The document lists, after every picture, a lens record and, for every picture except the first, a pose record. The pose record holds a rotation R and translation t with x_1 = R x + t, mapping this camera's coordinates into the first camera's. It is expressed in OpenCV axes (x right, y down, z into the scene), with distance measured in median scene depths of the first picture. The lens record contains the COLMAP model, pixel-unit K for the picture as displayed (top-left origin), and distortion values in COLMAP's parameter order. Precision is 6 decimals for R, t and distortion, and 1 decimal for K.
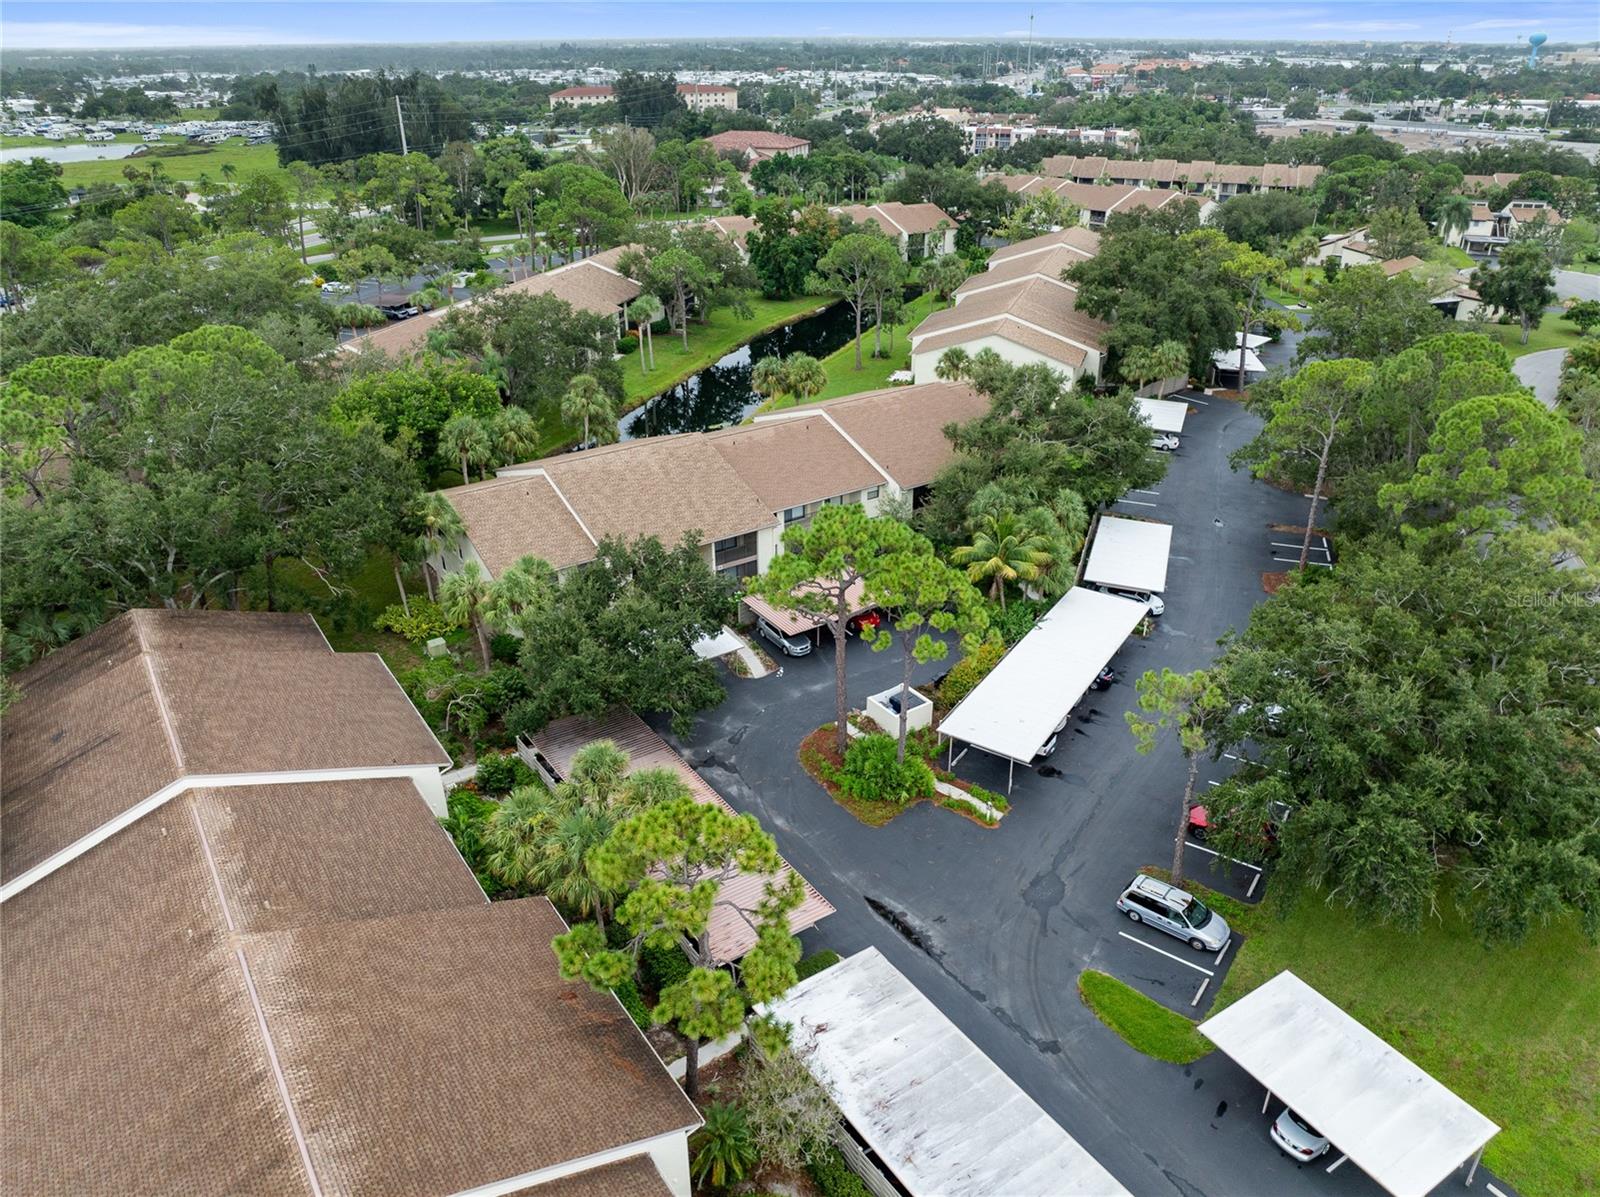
lens RADIAL K [[1119.7, 0, 802.8], [0, 1119.7, 600.2], [0, 0, 1]] dist [-0.040326, 0.011221]
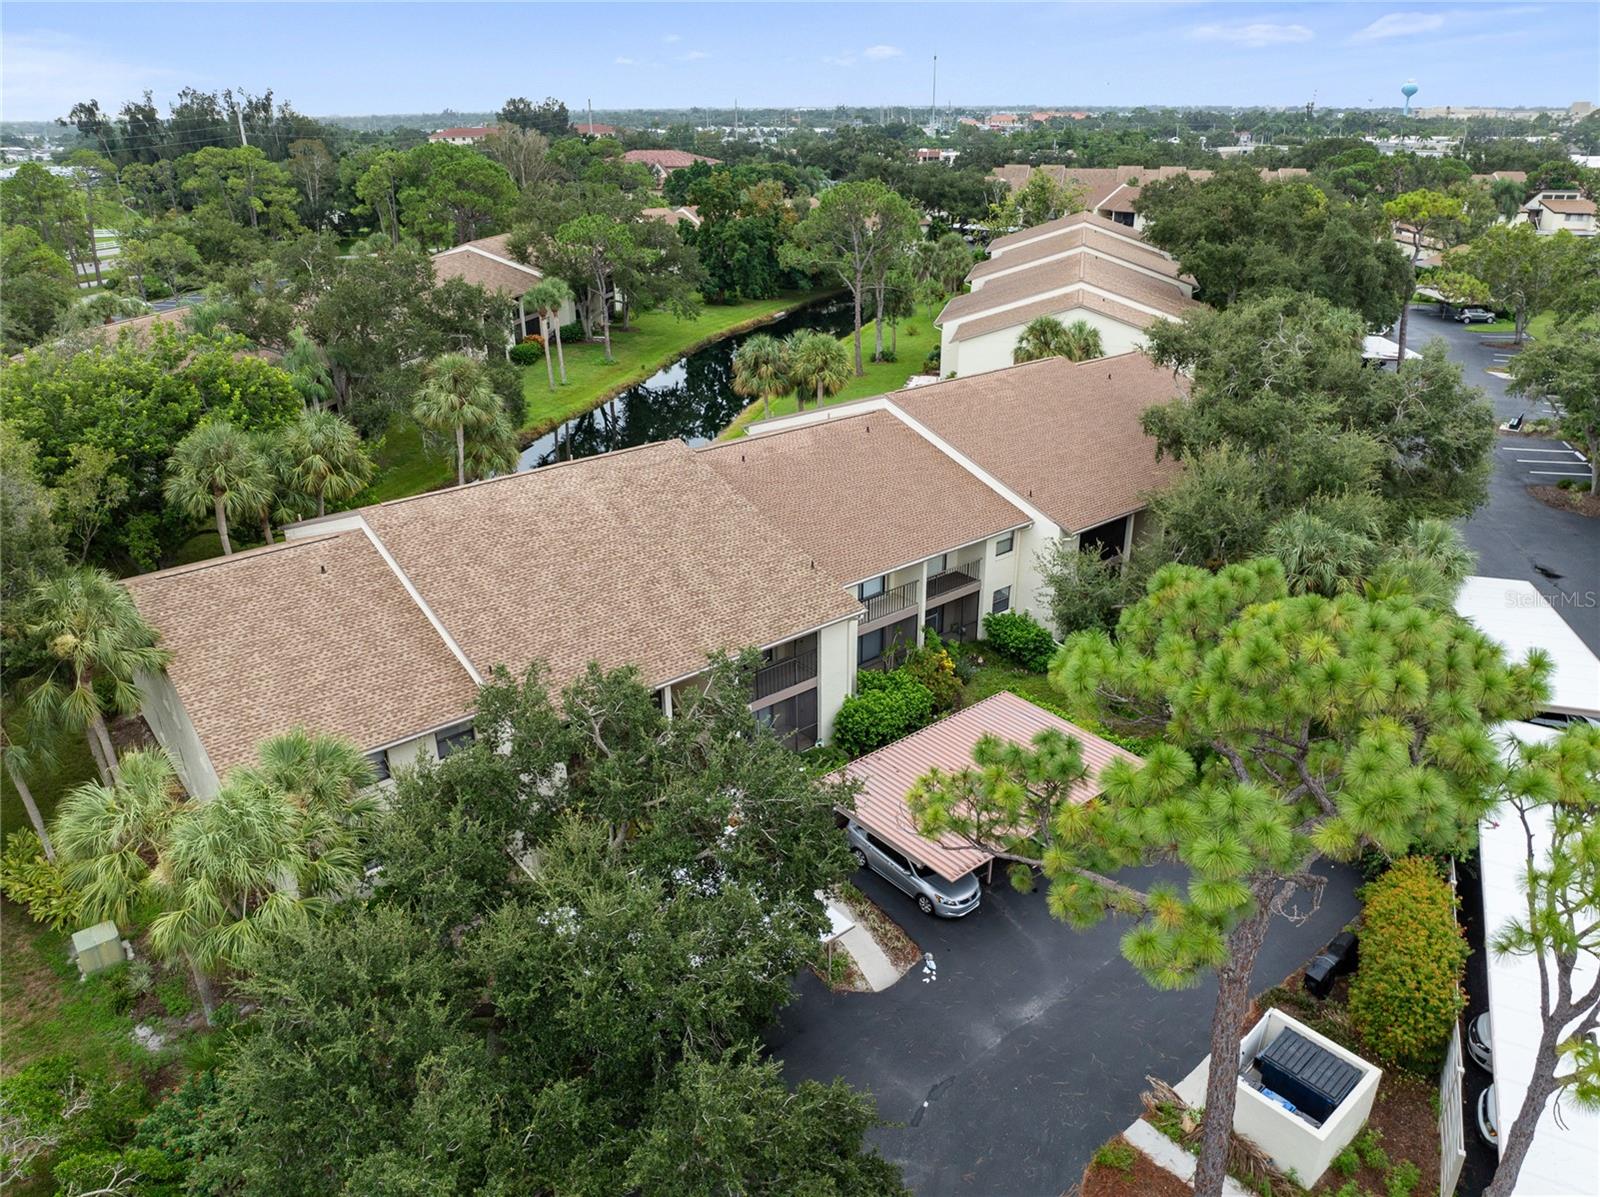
lens RADIAL K [[1119.7, 0, 798.1], [0, 1119.7, 595.3], [0, 0, 1]] dist [-0.040326, 0.011221]
pose [[0.995739, -0.041463, 0.082366, -0.070705], [0.046293, 0.997264, -0.057626, -0.038910], [-0.079752, 0.061194, 0.994935, 0.414073]]
